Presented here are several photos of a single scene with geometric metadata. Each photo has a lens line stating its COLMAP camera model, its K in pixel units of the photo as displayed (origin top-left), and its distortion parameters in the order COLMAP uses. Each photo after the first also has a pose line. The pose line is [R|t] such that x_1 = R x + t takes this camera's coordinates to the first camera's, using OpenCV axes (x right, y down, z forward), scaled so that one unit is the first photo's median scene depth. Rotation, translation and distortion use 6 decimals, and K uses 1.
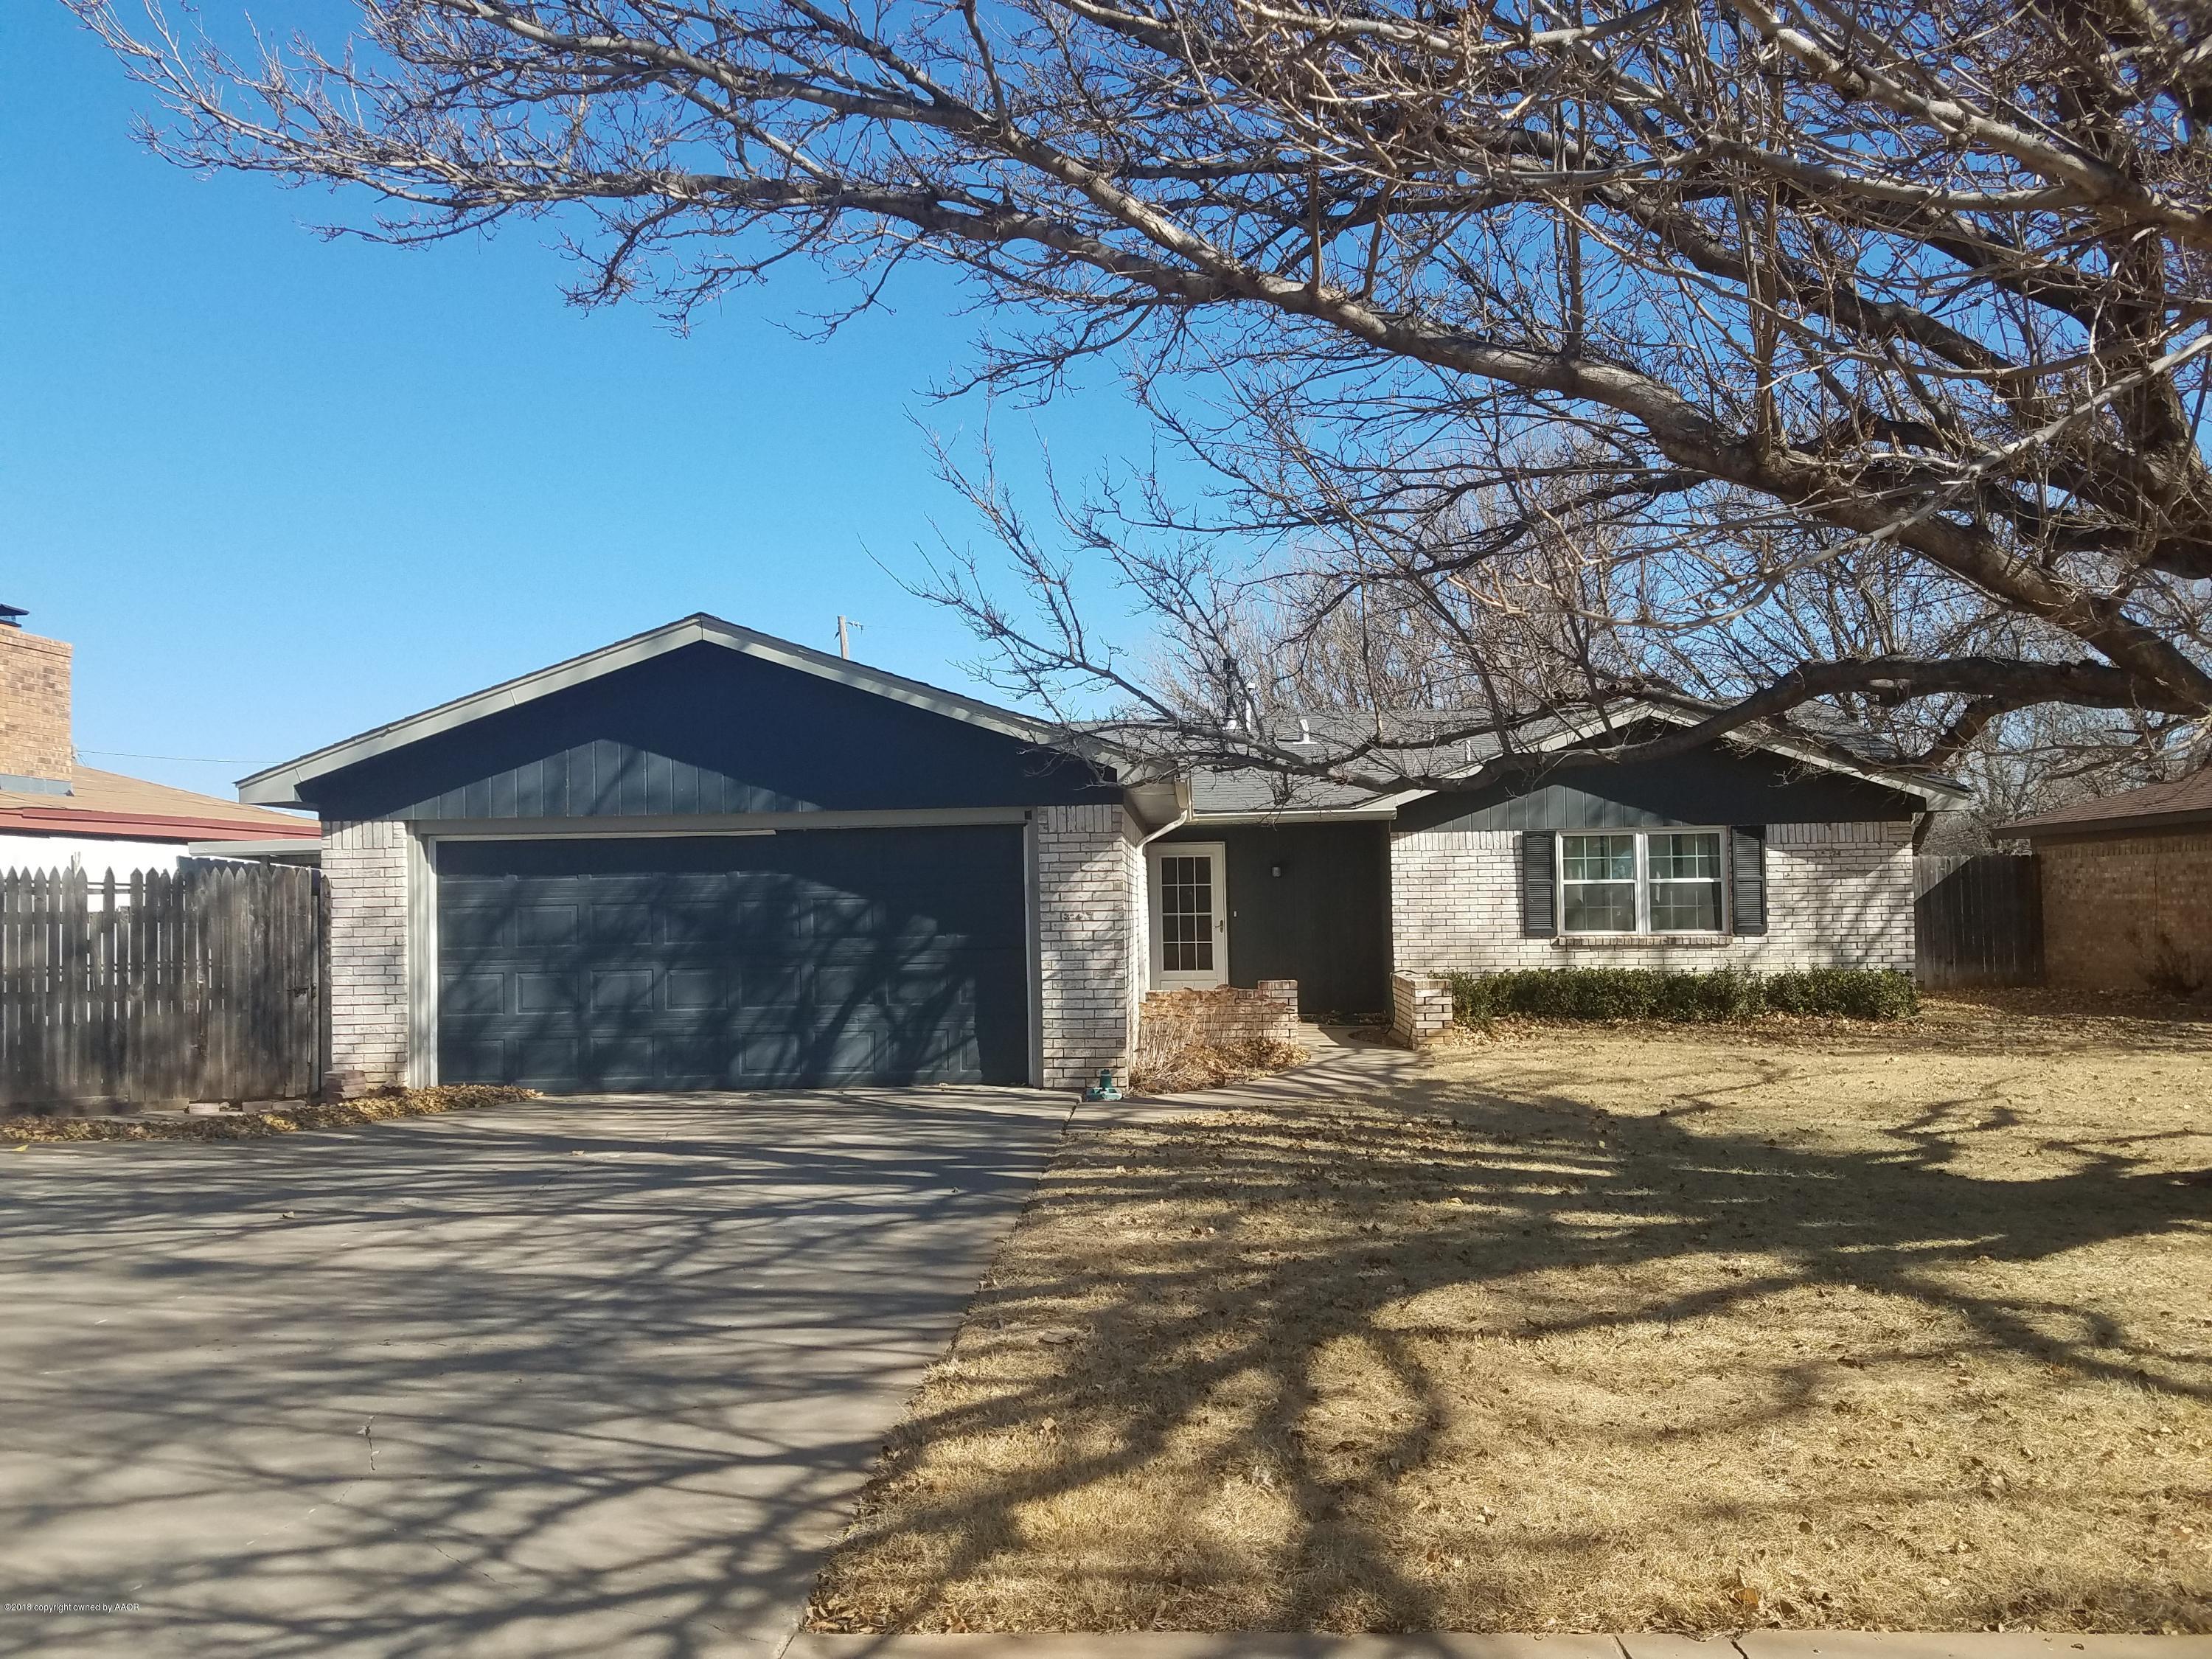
lens RADIAL K [[1655.1, 0, 1106.0], [0, 1655.1, 829.5], [0, 0, 1]] dist [0.051408, -0.076347]
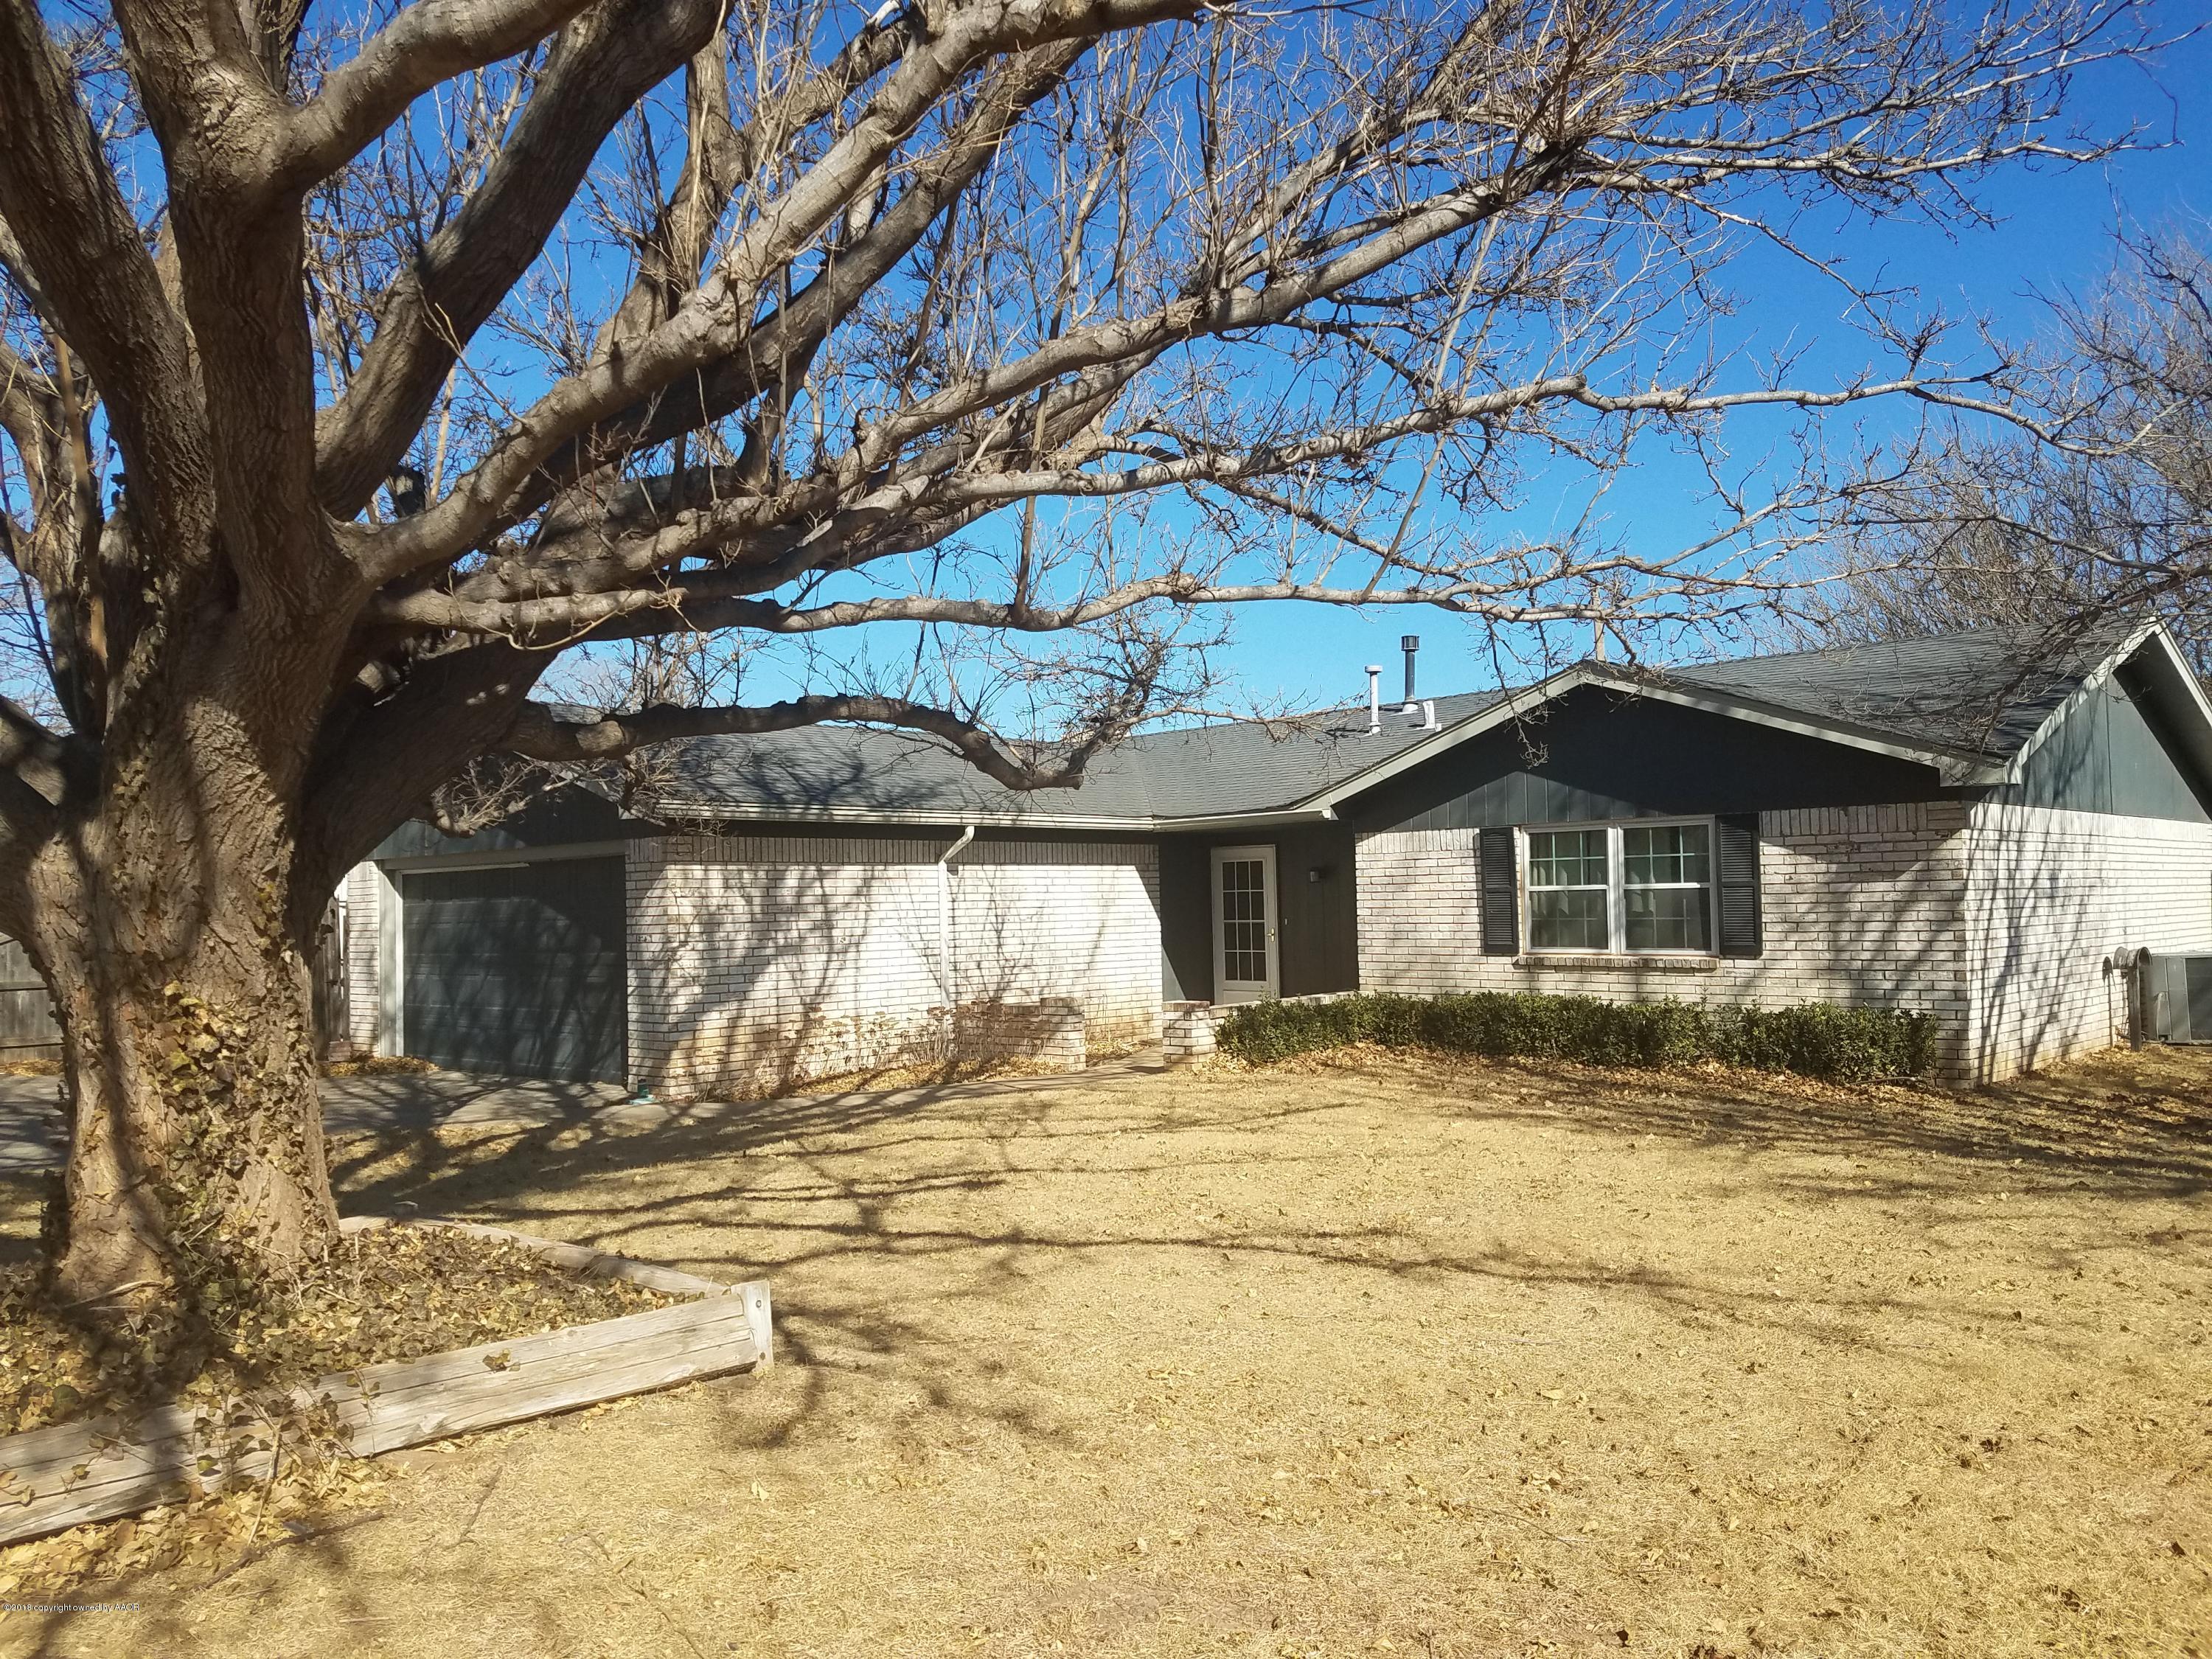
lens RADIAL K [[1670.9, 0, 1106.0], [0, 1670.9, 829.5], [0, 0, 1]] dist [0.006995, 0.001072]
pose [[0.785612, -0.026636, -0.618146, 0.629842], [0.037290, 0.999295, 0.004332, -0.009275], [0.617595, -0.026454, 0.786051, 0.217840]]
